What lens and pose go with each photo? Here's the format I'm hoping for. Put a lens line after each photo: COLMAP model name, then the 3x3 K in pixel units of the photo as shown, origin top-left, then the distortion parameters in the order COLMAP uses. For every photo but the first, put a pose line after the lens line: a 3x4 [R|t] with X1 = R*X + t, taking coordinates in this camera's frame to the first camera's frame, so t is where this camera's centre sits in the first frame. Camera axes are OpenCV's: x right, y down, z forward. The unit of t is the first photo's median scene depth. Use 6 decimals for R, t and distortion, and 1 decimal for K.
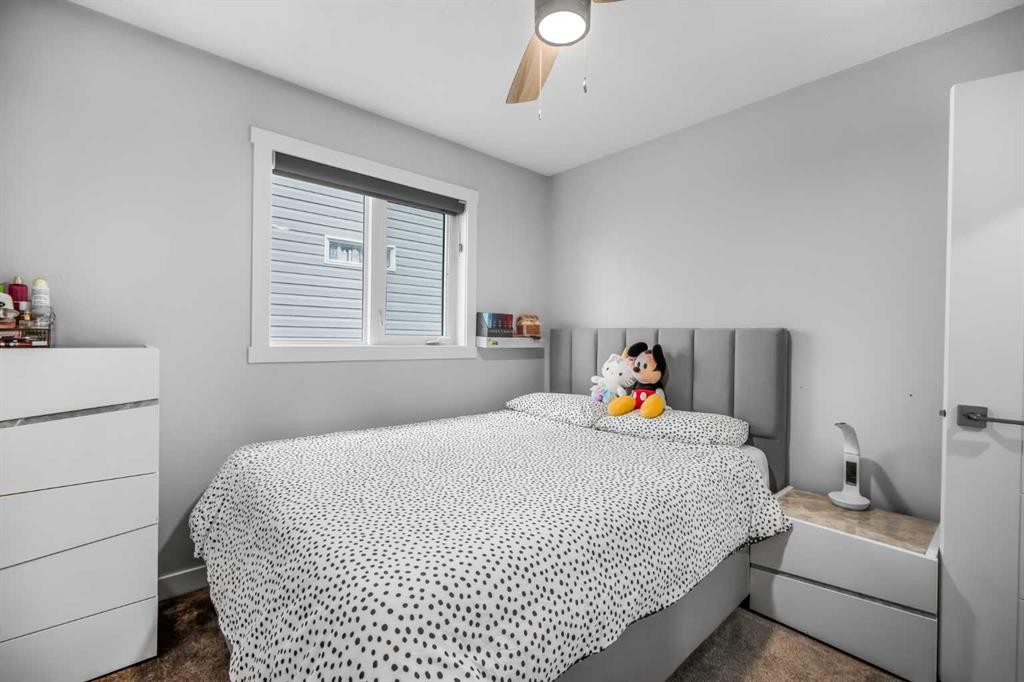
lens RADIAL K [[448.0, 0, 510.4], [0, 448.0, 338.9], [0, 0, 1]] dist [-0.017521, -0.000106]
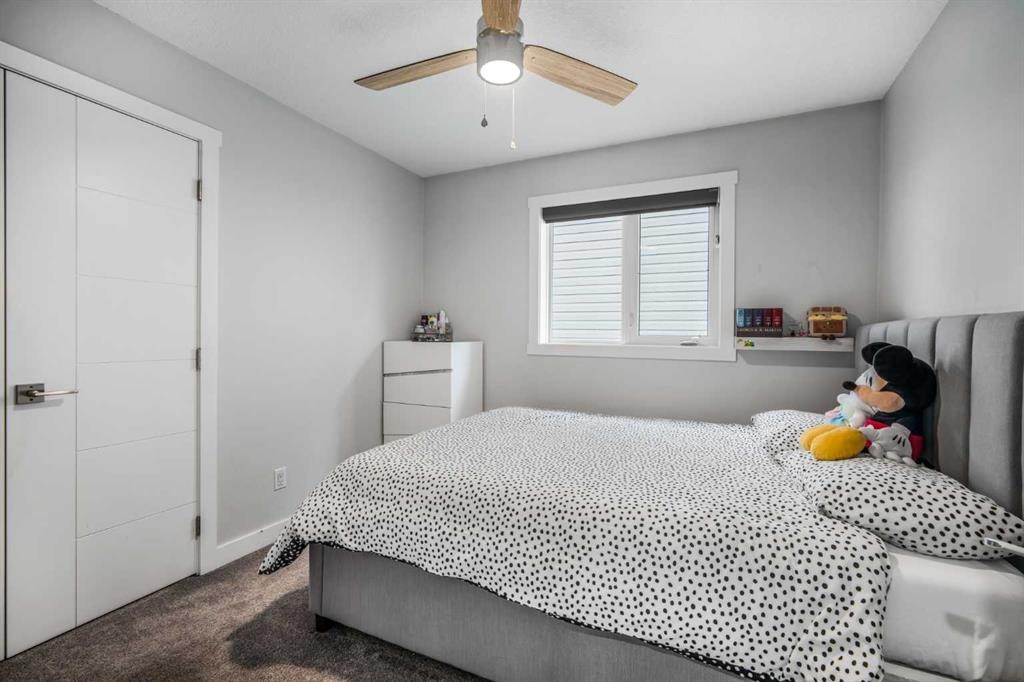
lens RADIAL K [[448.0, 0, 509.3], [0, 448.0, 337.3], [0, 0, 1]] dist [-0.017521, -0.000106]
pose [[0.377021, -0.007599, -0.926174, 0.668818], [-0.007044, 0.999914, -0.011071, 0.010475], [0.926178, 0.010698, 0.376935, 0.317307]]
